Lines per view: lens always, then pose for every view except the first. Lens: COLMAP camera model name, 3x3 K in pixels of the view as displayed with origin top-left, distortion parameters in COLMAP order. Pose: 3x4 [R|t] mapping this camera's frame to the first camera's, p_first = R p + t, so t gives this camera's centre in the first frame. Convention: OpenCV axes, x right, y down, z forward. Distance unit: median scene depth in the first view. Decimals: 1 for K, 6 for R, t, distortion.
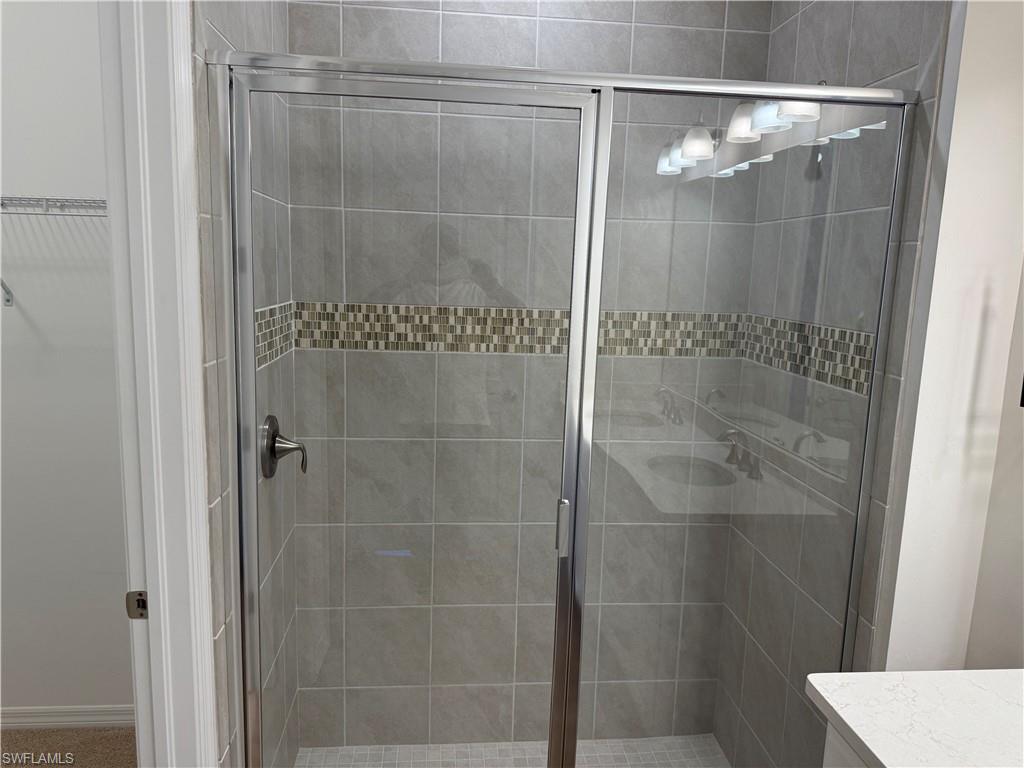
lens RADIAL K [[732.1, 0, 507.6], [0, 732.1, 388.3], [0, 0, 1]] dist [0.058000, -0.080216]
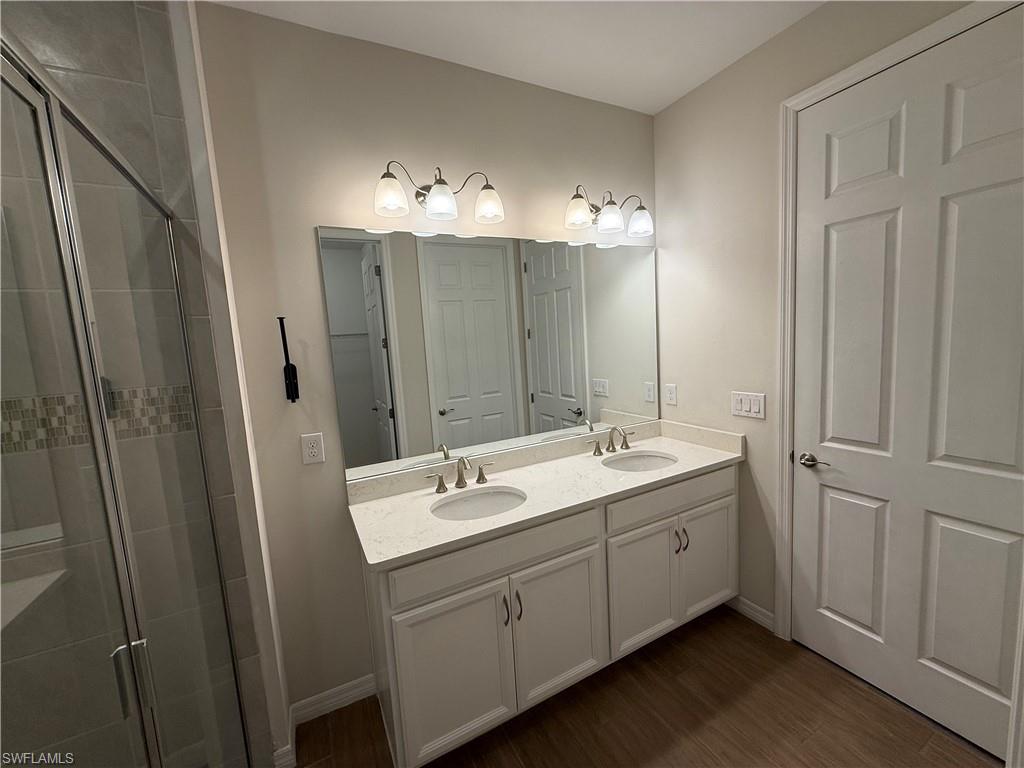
lens RADIAL K [[413.2, 0, 518.4], [0, 413.2, 381.7], [0, 0, 1]] dist [-0.002712, -0.000076]
pose [[-0.390413, -0.112055, 0.913795, -0.314161], [0.194952, 0.959994, 0.201012, -0.080366], [-0.899762, 0.256624, -0.352948, 0.525345]]
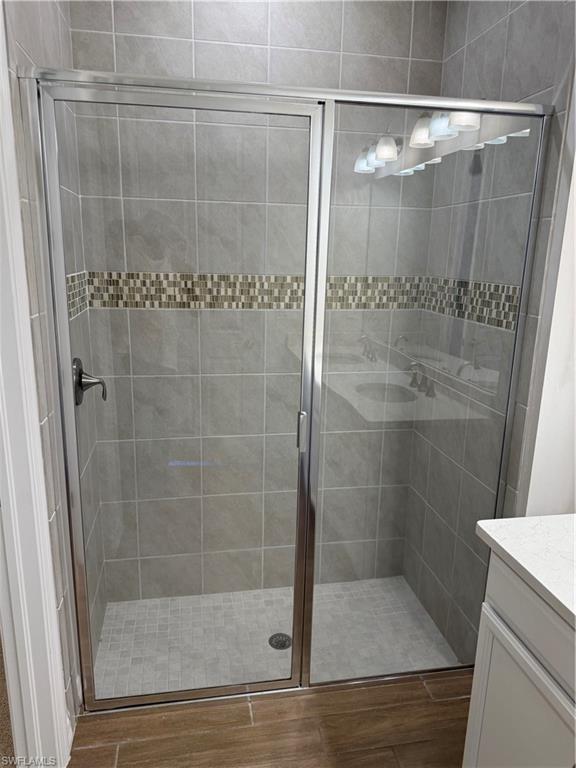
lens RADIAL K [[549.1, 0, 284.3], [0, 549.1, 388.7], [0, 0, 1]] dist [0.058000, -0.080216]
pose [[0.996259, -0.031642, 0.080418, -0.028743], [0.024961, 0.996257, 0.082761, 0.016436], [-0.082736, -0.080444, 0.993319, -0.015552]]
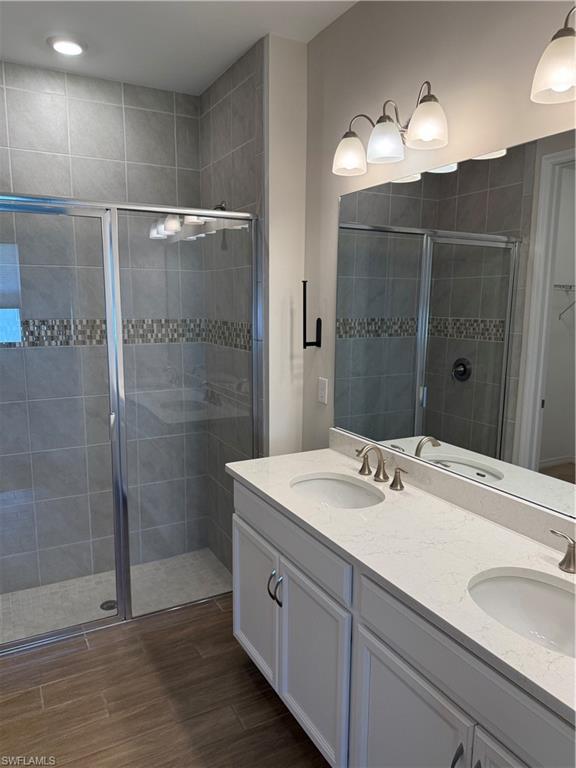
lens RADIAL K [[549.1, 0, 289.3], [0, 549.1, 389.6], [0, 0, 1]] dist [0.058000, -0.080216]
pose [[0.917415, -0.090142, 0.387588, -0.040825], [0.086317, 0.995893, 0.027307, 0.066577], [-0.388458, 0.008404, 0.921428, -0.410421]]
